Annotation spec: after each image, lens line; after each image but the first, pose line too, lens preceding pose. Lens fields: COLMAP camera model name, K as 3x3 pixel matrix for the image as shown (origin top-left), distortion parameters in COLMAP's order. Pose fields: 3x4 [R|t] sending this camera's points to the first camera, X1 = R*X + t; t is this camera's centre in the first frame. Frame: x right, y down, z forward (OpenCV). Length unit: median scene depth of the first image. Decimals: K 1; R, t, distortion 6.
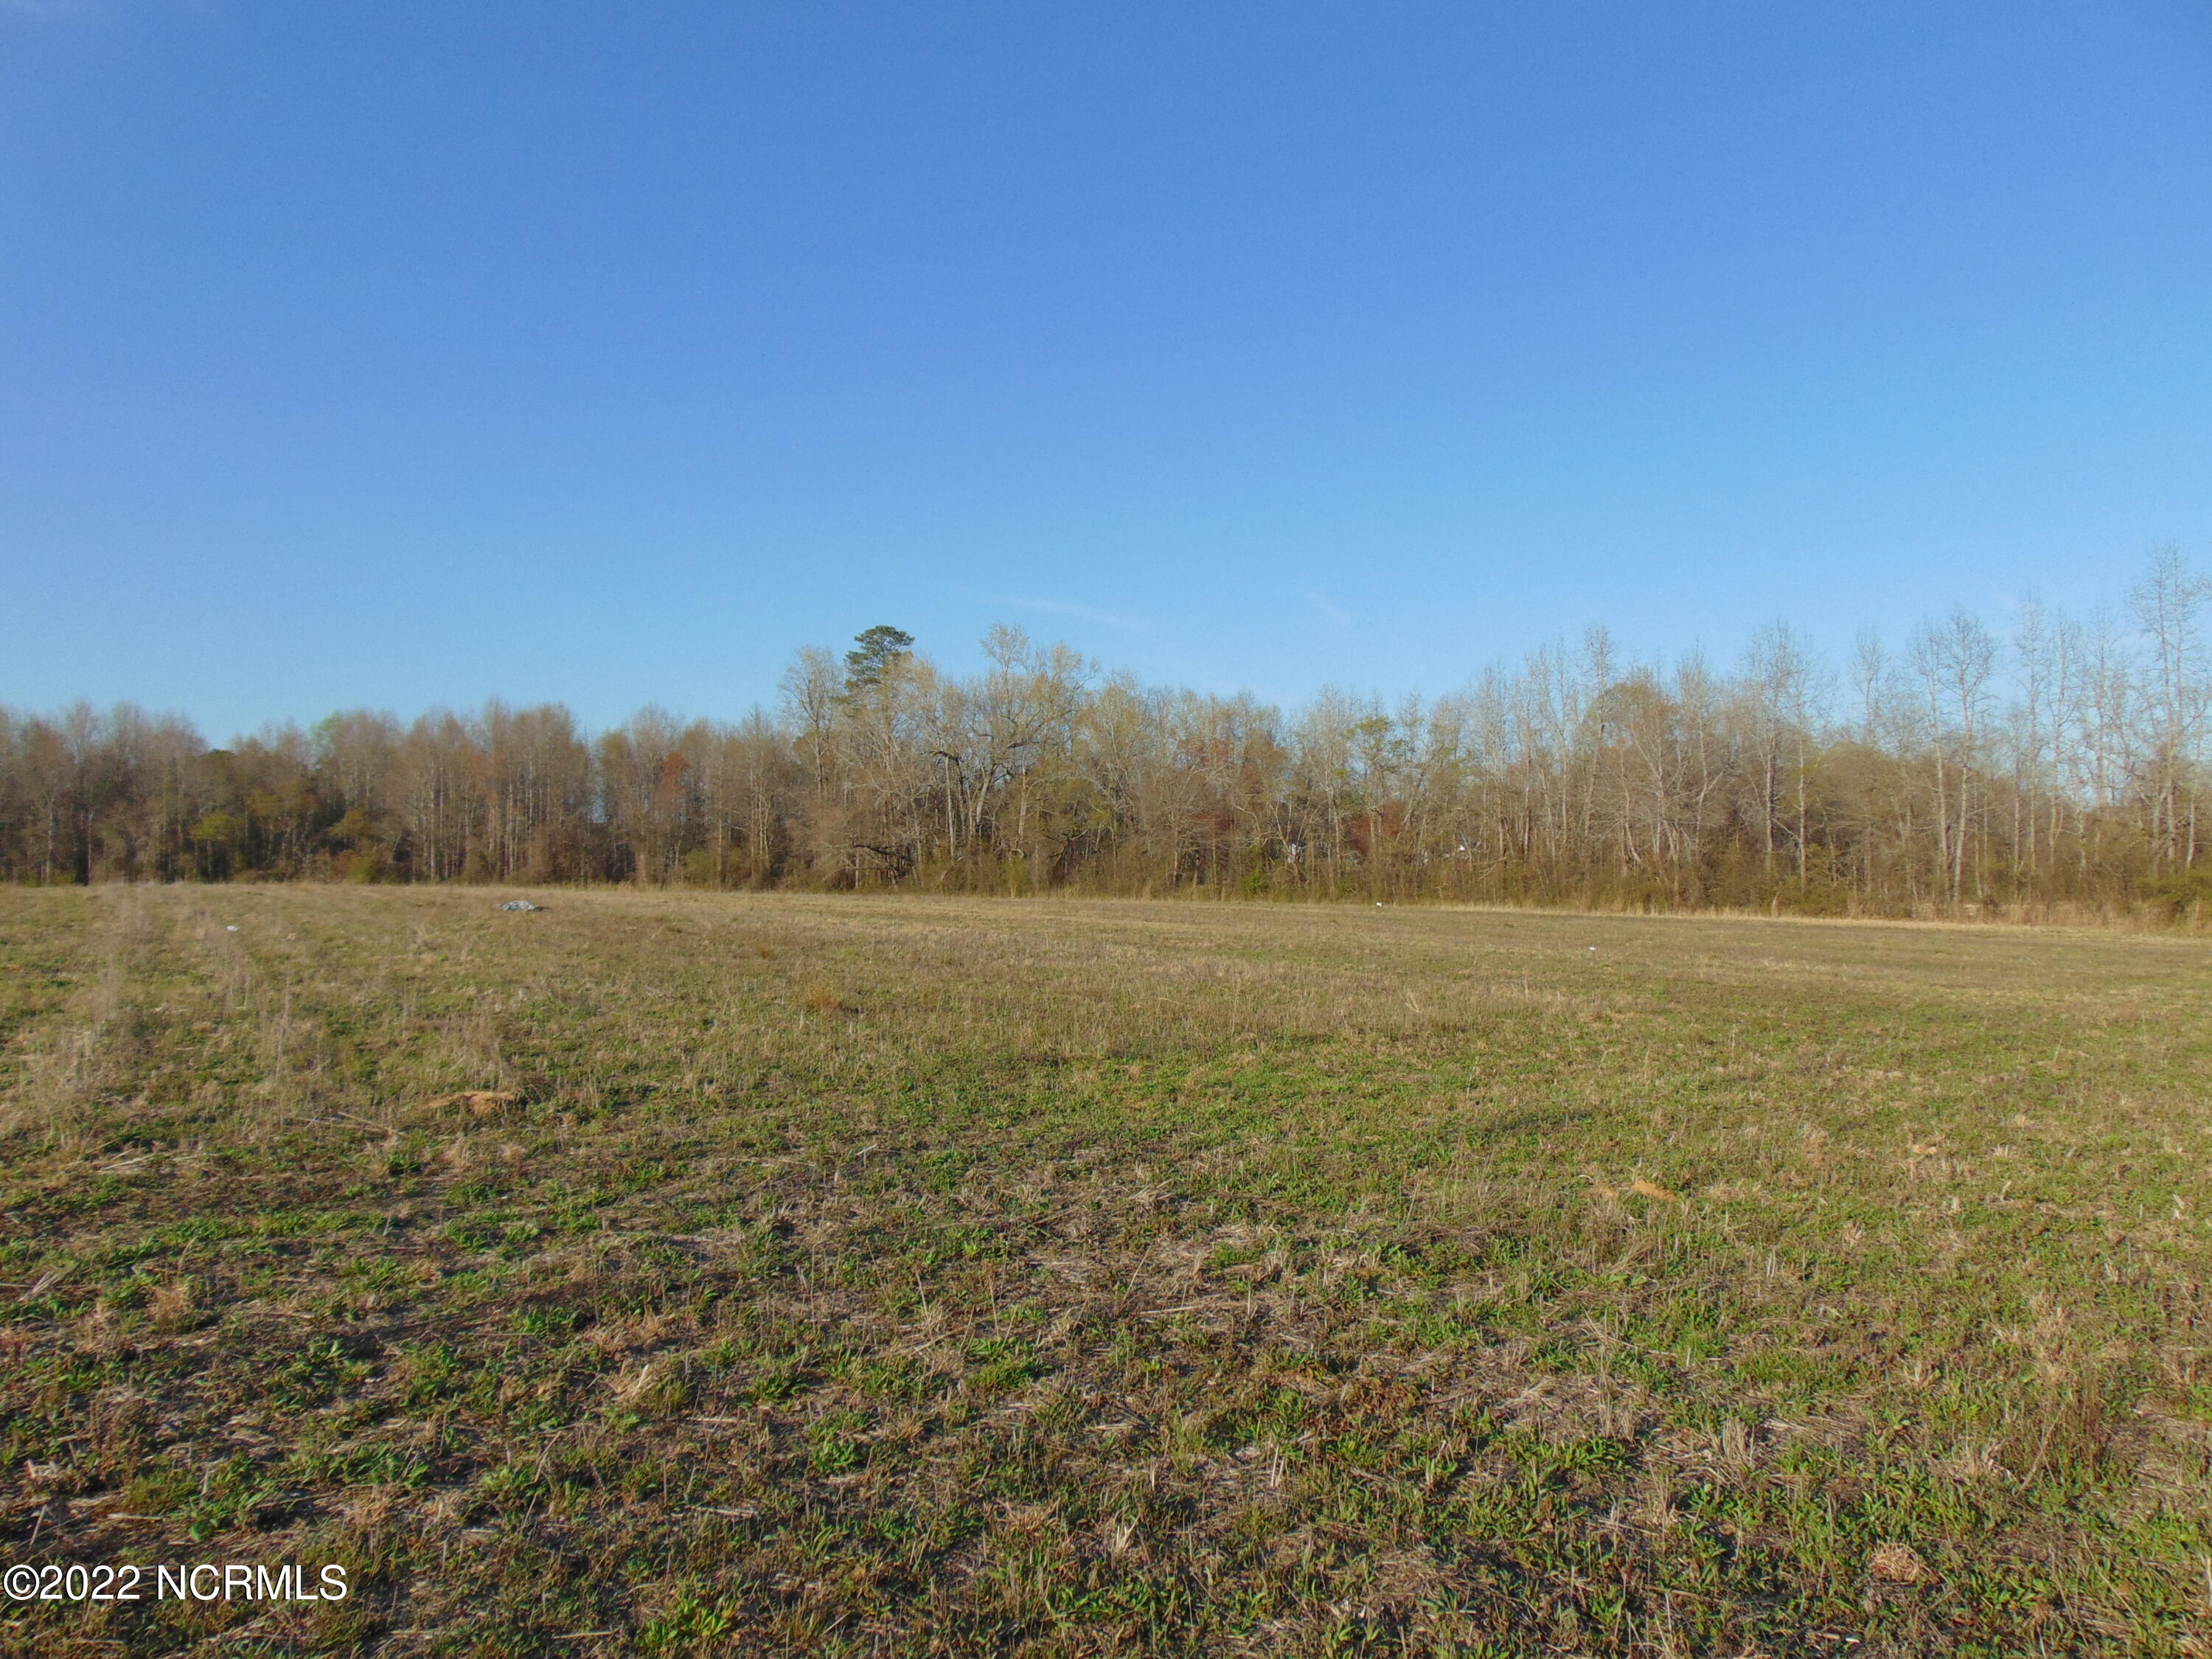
lens RADIAL K [[1658.8, 0, 1109.4], [0, 1658.8, 822.0], [0, 0, 1]] dist [-0.040188, 0.085652]
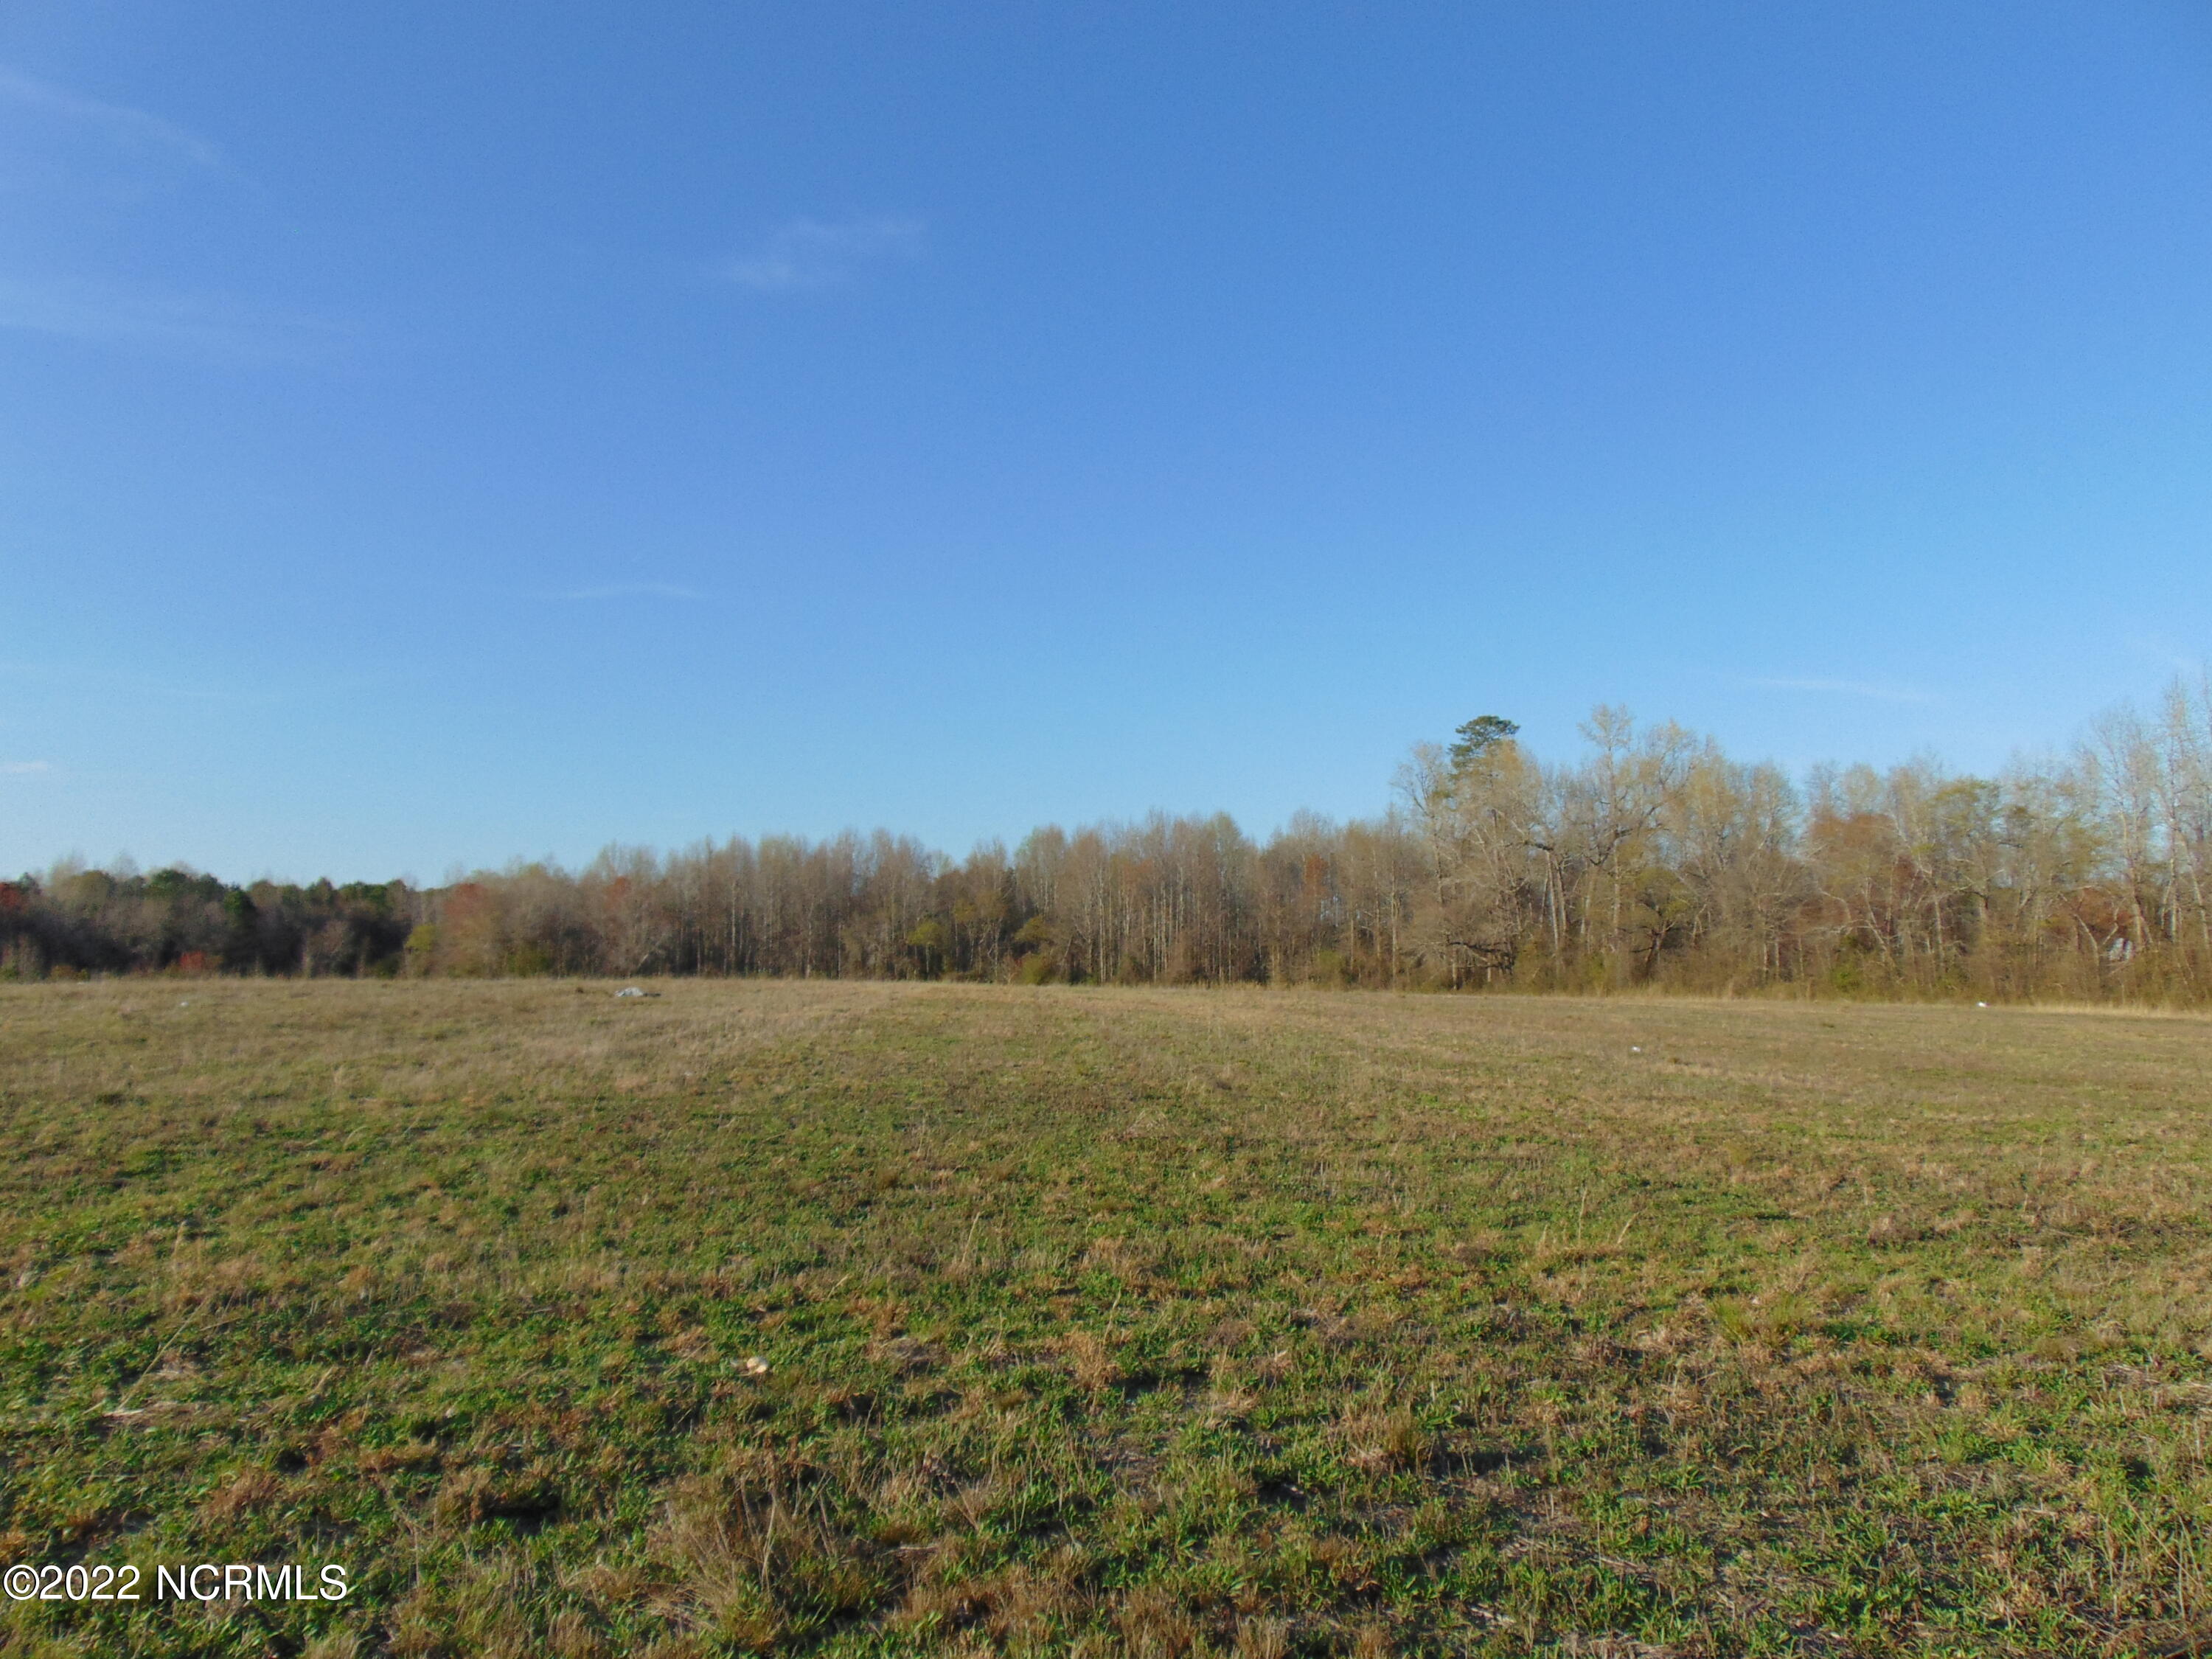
lens RADIAL K [[1658.8, 0, 1109.4], [0, 1658.8, 822.0], [0, 0, 1]] dist [-0.040188, 0.085652]
pose [[0.887774, -0.045339, -0.458041, 0.114646], [0.017081, 0.997696, -0.065650, 0.003917], [0.459963, 0.050459, 0.886503, 0.043022]]
